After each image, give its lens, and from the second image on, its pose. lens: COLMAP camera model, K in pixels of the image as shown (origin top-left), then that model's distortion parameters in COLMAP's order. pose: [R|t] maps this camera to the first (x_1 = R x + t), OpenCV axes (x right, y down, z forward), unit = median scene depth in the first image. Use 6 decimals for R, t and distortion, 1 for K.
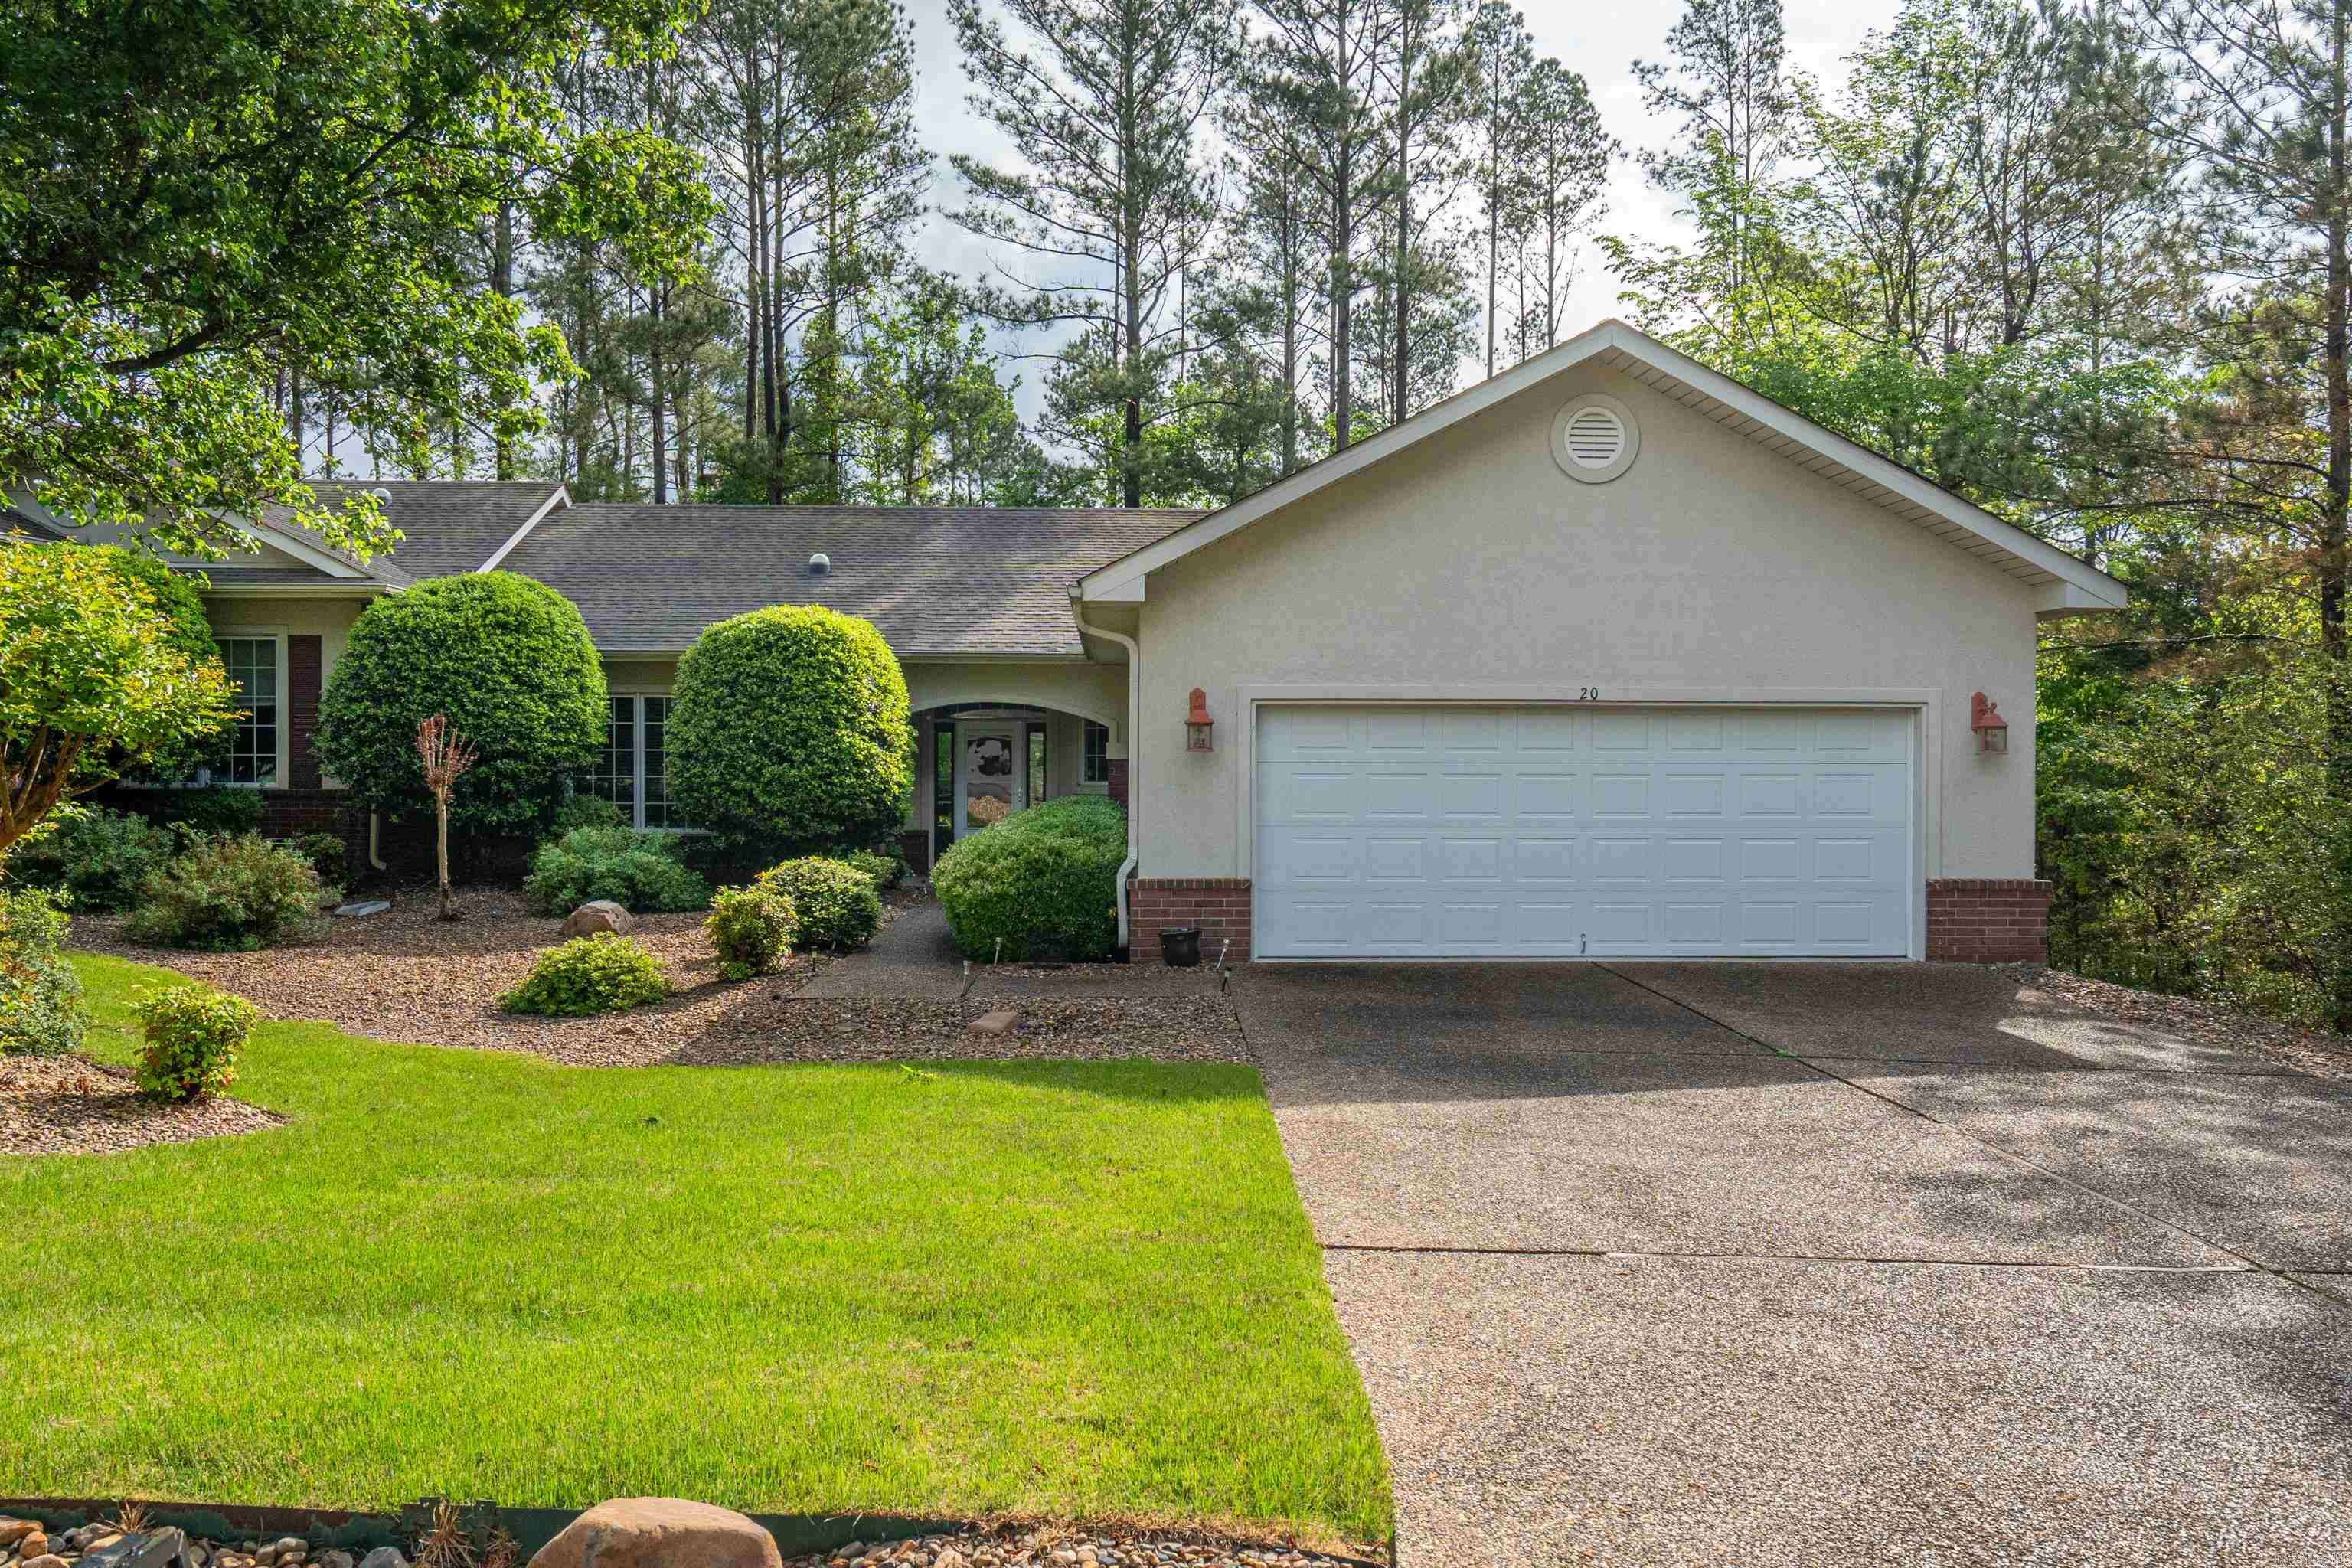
lens RADIAL K [[1625.1, 0, 1139.6], [0, 1625.1, 773.1], [0, 0, 1]] dist [0.005046, -0.007522]
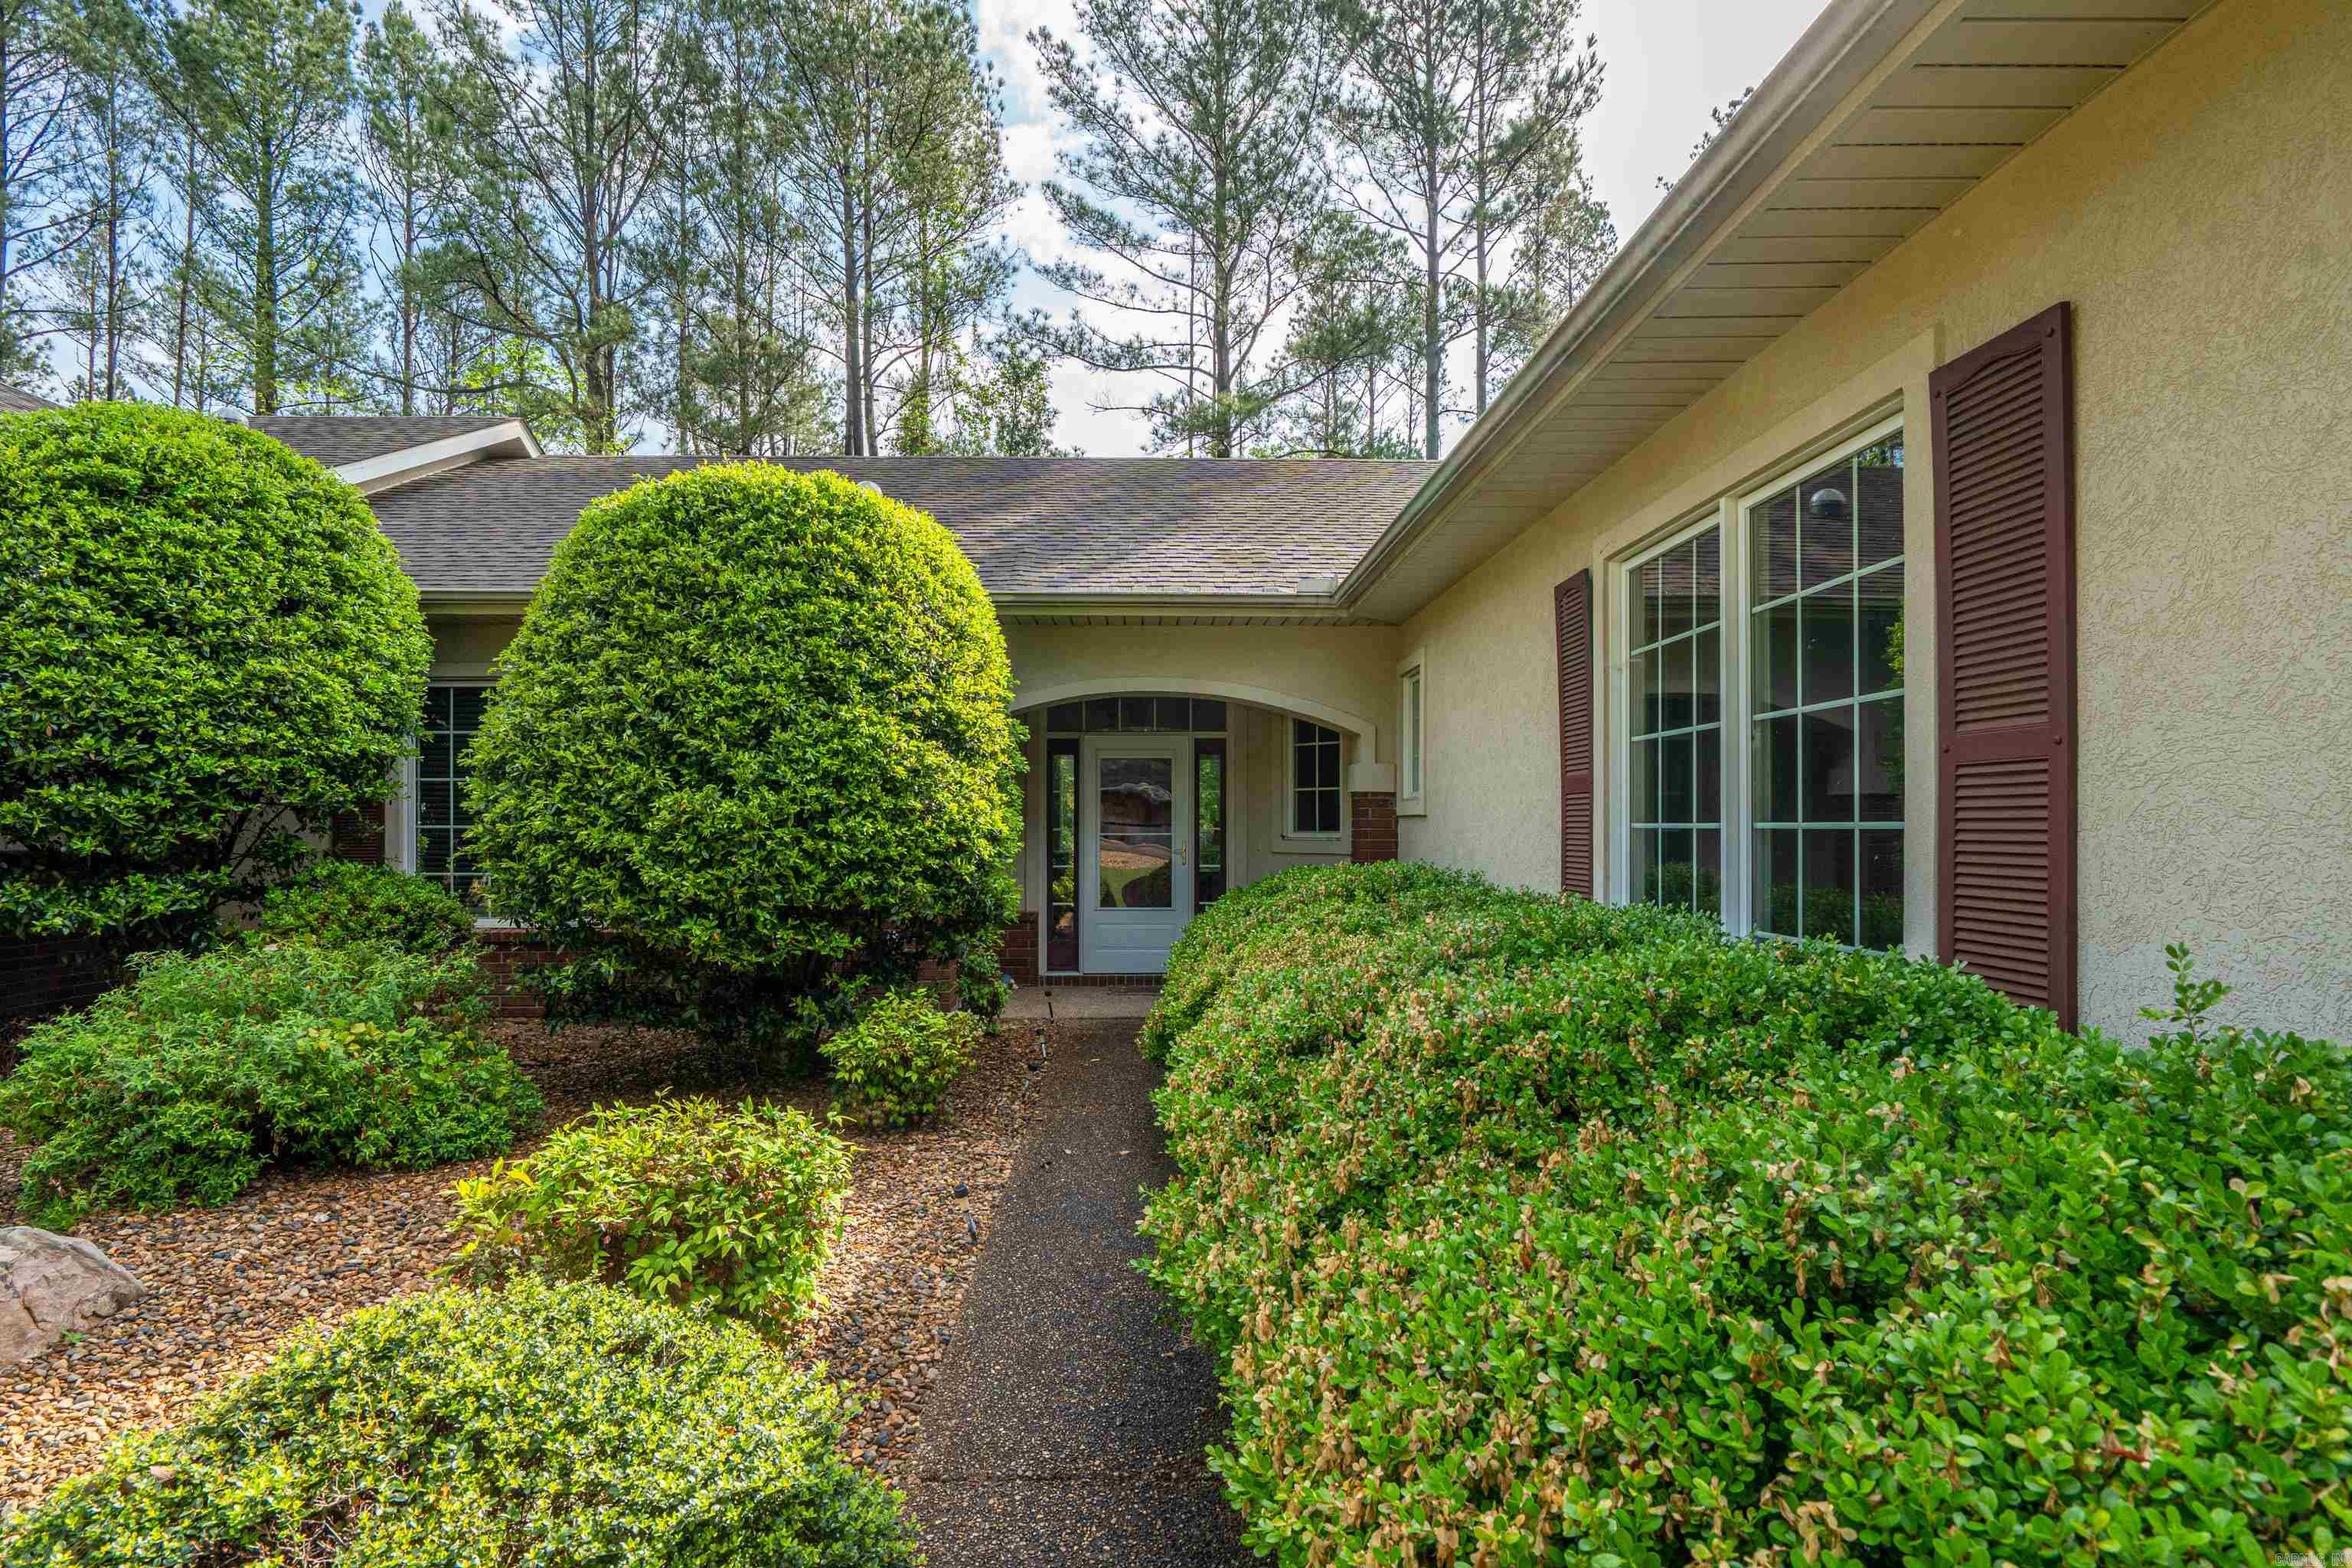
lens RADIAL K [[1184.1, 0, 1176.0], [0, 1184.1, 784.0], [0, 0, 1]] dist [0.000454, 0.000128]
pose [[0.999905, -0.010491, 0.008897, -0.102541], [0.010861, 0.999031, -0.042646, 0.007270], [-0.008441, 0.042739, 0.999051, 0.689677]]
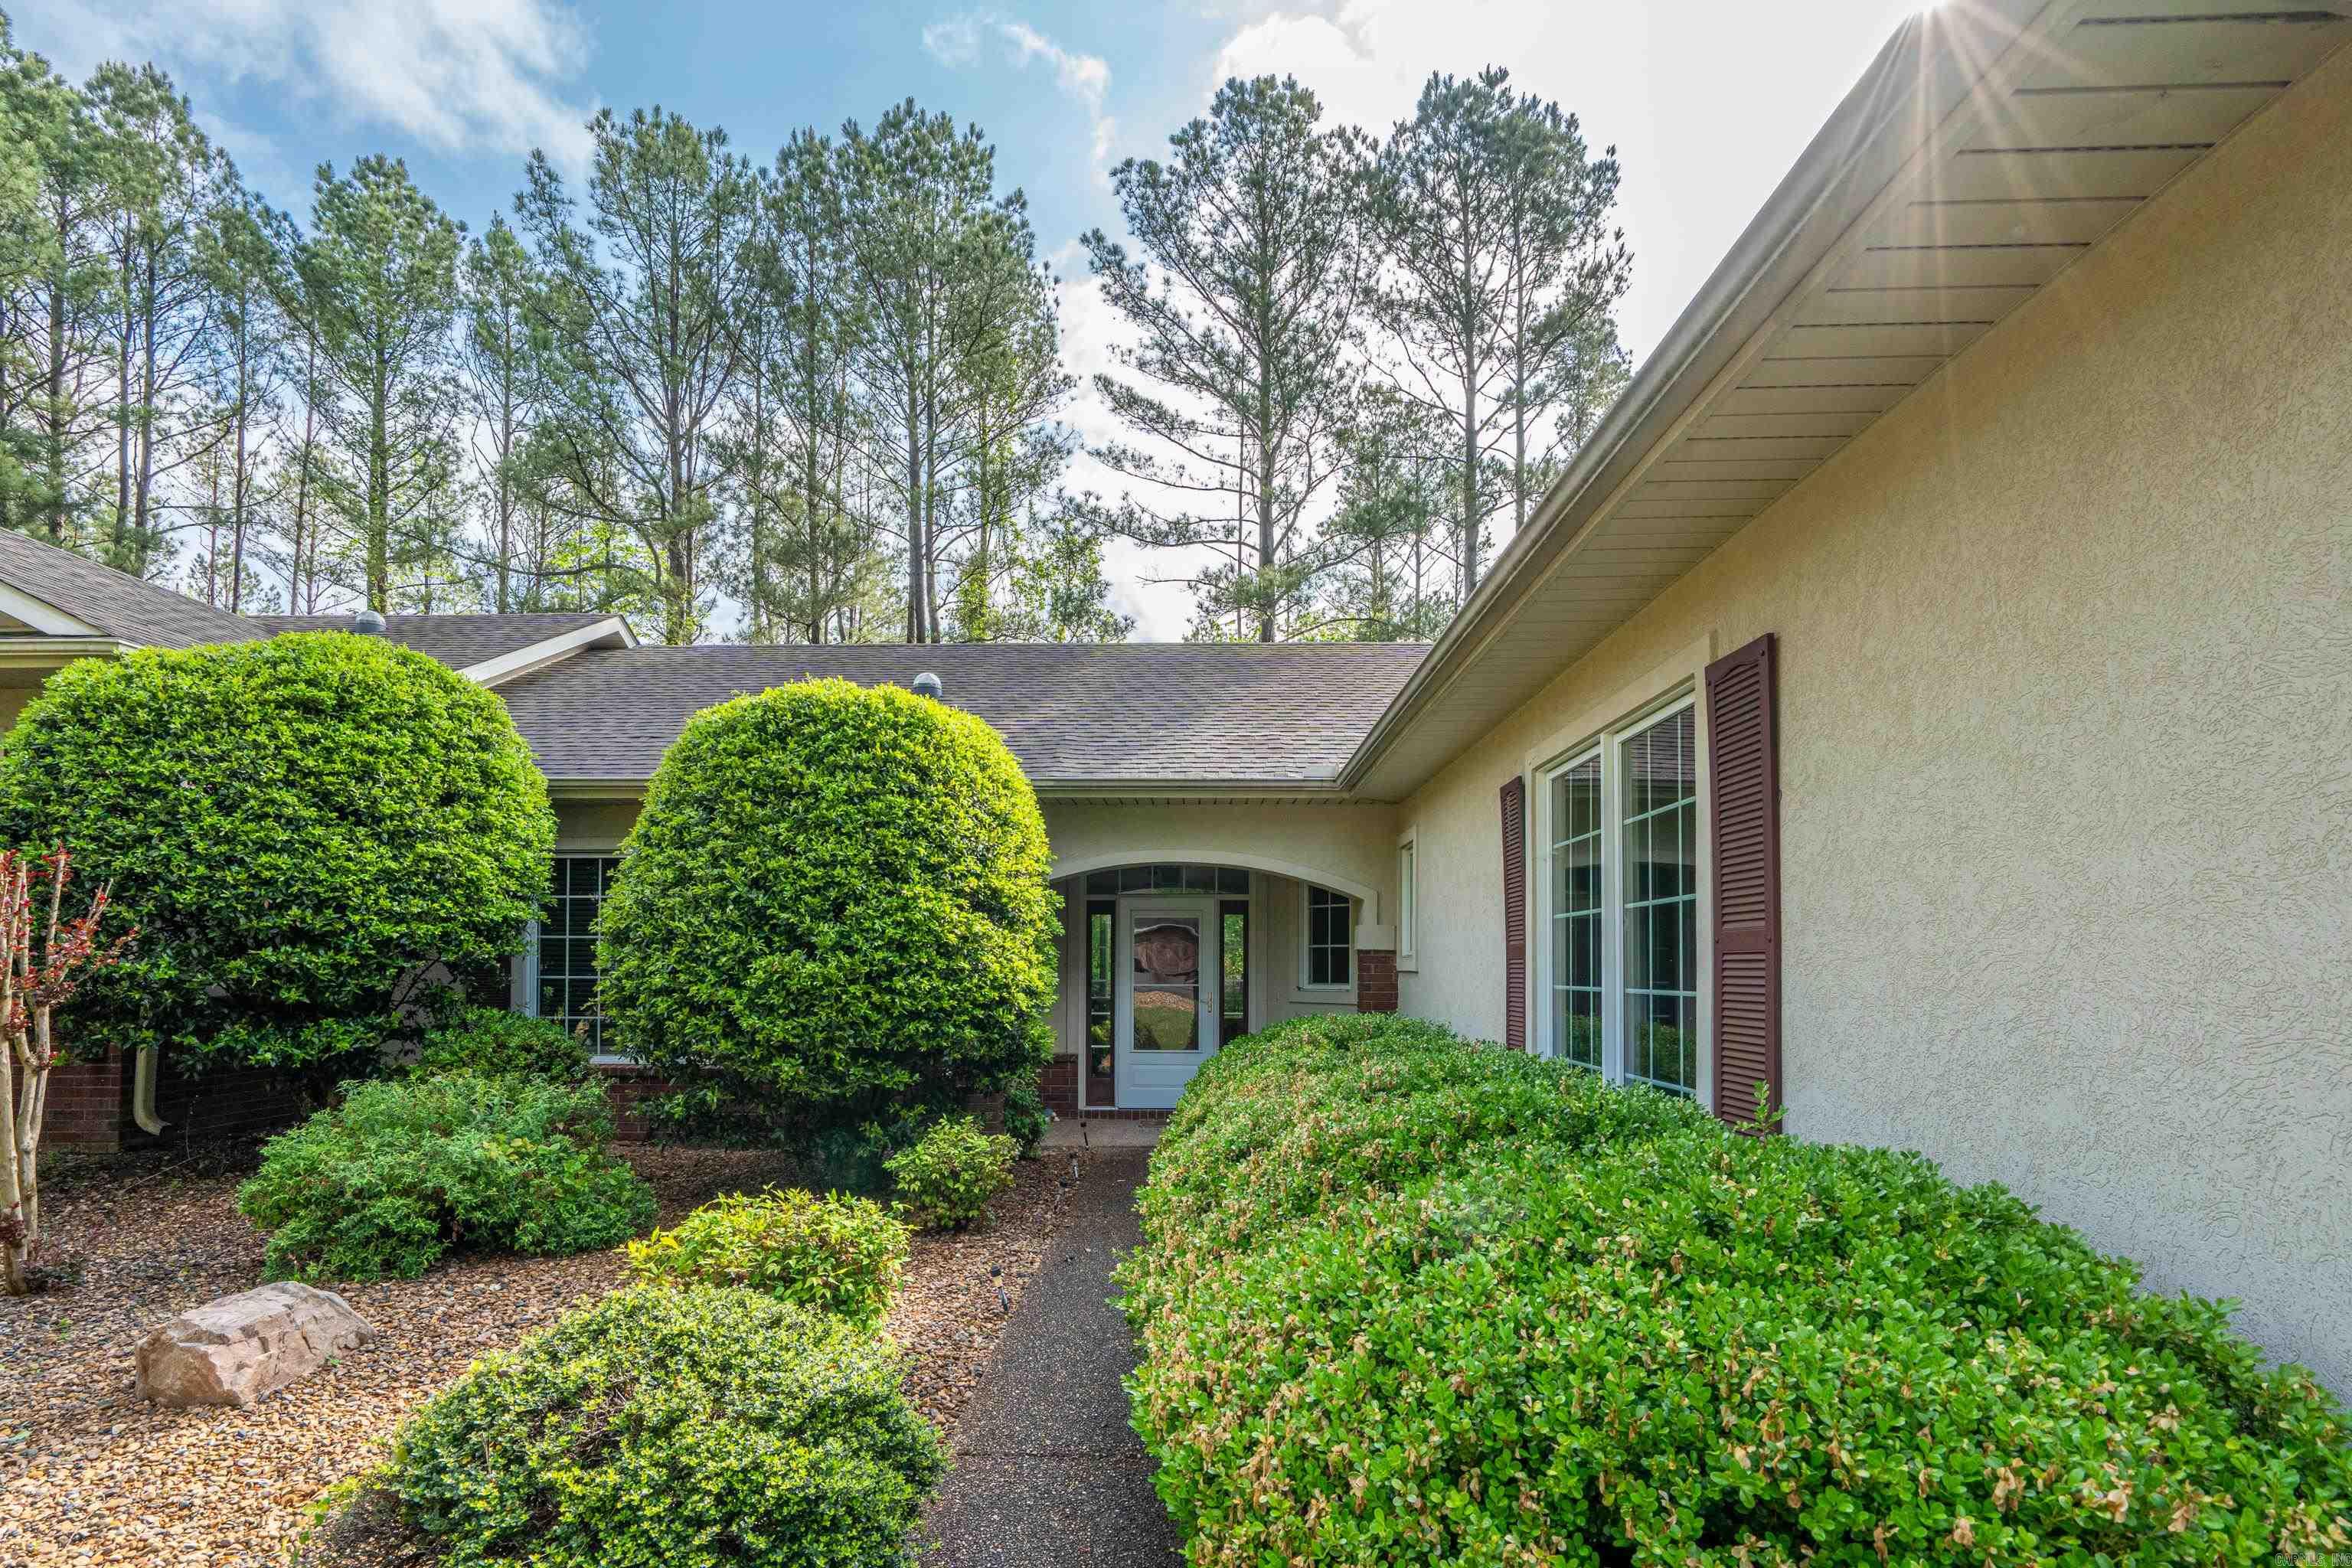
lens RADIAL K [[1135.2, 0, 1252.1], [0, 1135.2, 945.2], [0, 0, 1]] dist [-0.000069, -0.000030]
pose [[0.999476, -0.001032, 0.032360, -0.087535], [0.002014, 0.999538, -0.030338, 0.003328], [-0.032313, 0.030387, 0.999016, 0.633421]]
